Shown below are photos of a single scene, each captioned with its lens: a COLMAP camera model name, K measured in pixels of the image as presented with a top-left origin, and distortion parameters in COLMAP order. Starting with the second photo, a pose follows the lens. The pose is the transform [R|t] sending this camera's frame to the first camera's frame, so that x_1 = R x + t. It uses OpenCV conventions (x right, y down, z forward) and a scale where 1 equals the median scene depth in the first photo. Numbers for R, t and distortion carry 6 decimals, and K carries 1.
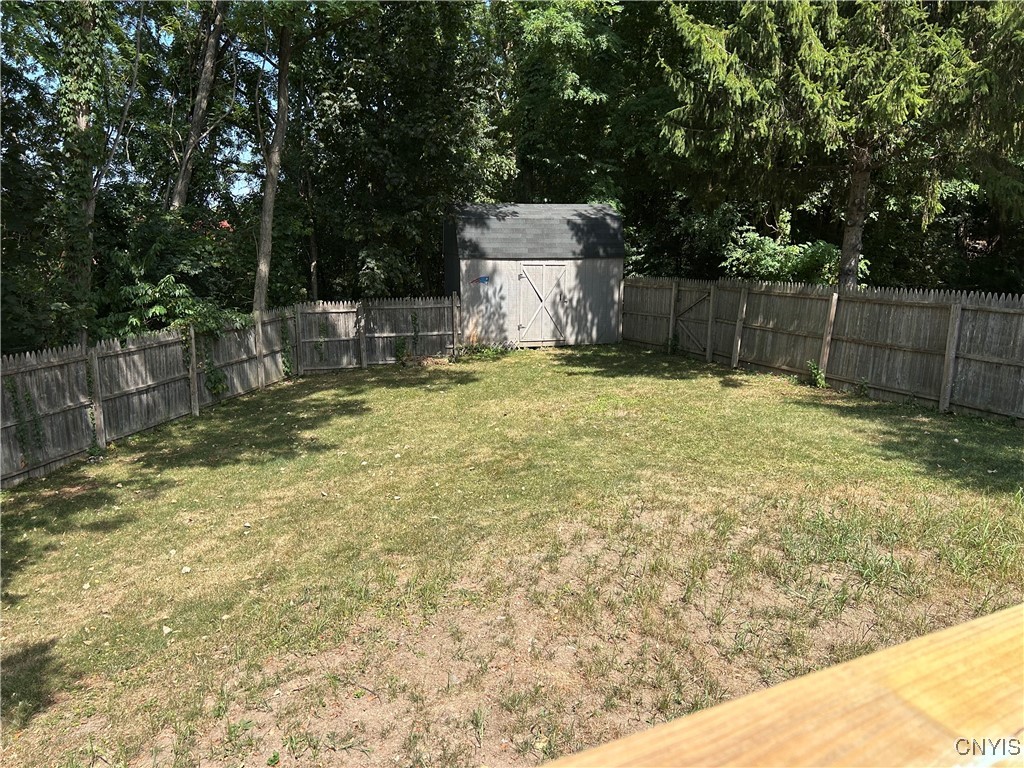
lens RADIAL K [[767.2, 0, 514.6], [0, 767.2, 383.7], [0, 0, 1]] dist [0.043964, -0.018867]
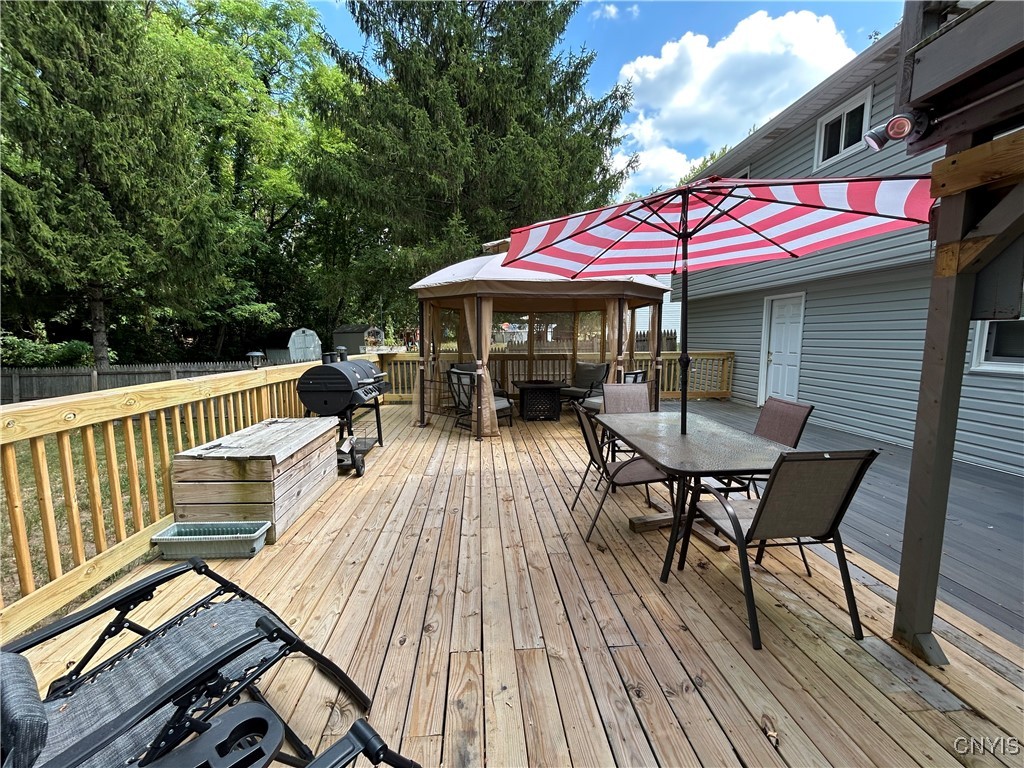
lens RADIAL K [[412.6, 0, 511.8], [0, 412.6, 382.0], [0, 0, 1]] dist [0.001461, -0.000619]
pose [[0.377842, -0.120097, 0.918048, -0.085235], [0.188763, 0.980718, 0.050606, 0.038639], [-0.906424, 0.154172, 0.393227, -0.208527]]
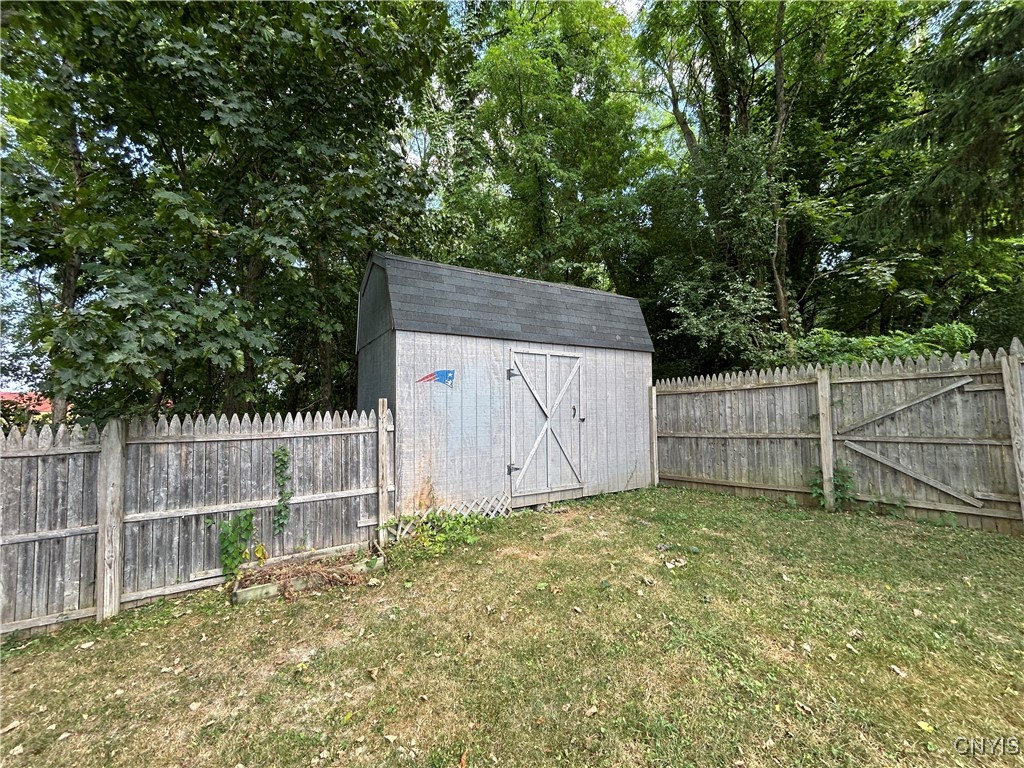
lens RADIAL K [[412.6, 0, 514.3], [0, 412.6, 385.9], [0, 0, 1]] dist [0.001461, -0.000619]
pose [[0.959604, 0.001799, 0.281349, -0.116582], [0.066429, 0.970259, -0.232776, -0.105381], [-0.273401, 0.242062, 0.930945, 1.207019]]
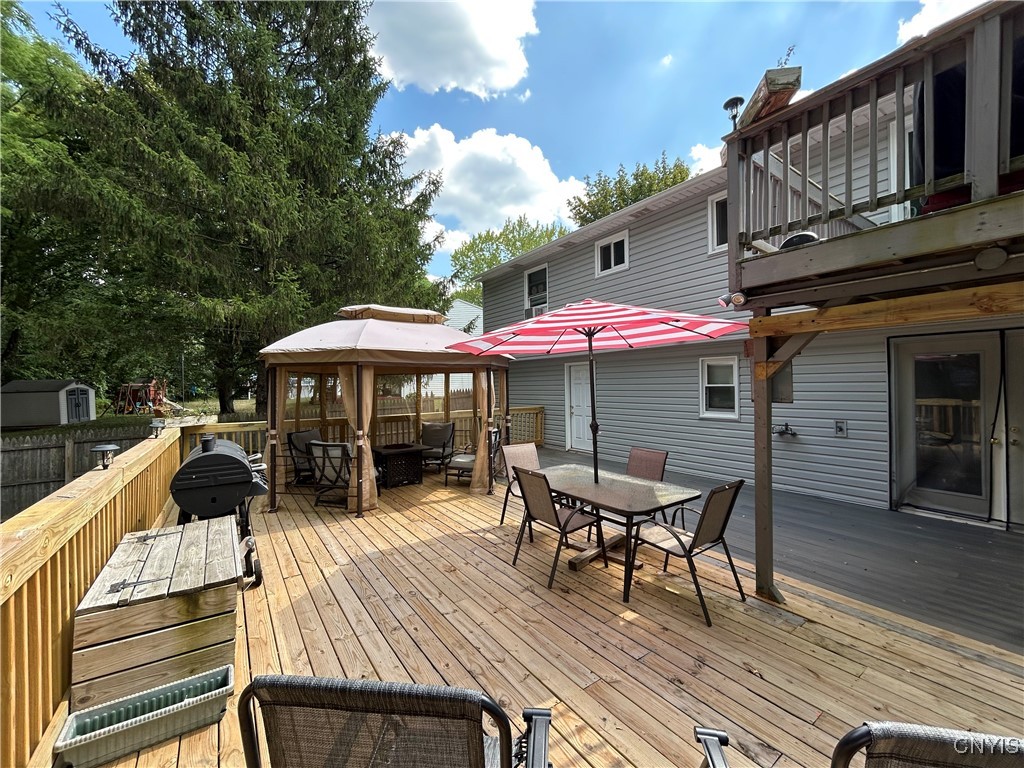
lens RADIAL K [[412.6, 0, 509.4], [0, 412.6, 383.6], [0, 0, 1]] dist [0.001461, -0.000619]
pose [[-0.139020, -0.011170, 0.990227, -0.129966], [0.207087, 0.977500, 0.040099, -0.001457], [-0.968395, 0.210637, -0.133579, -0.106200]]
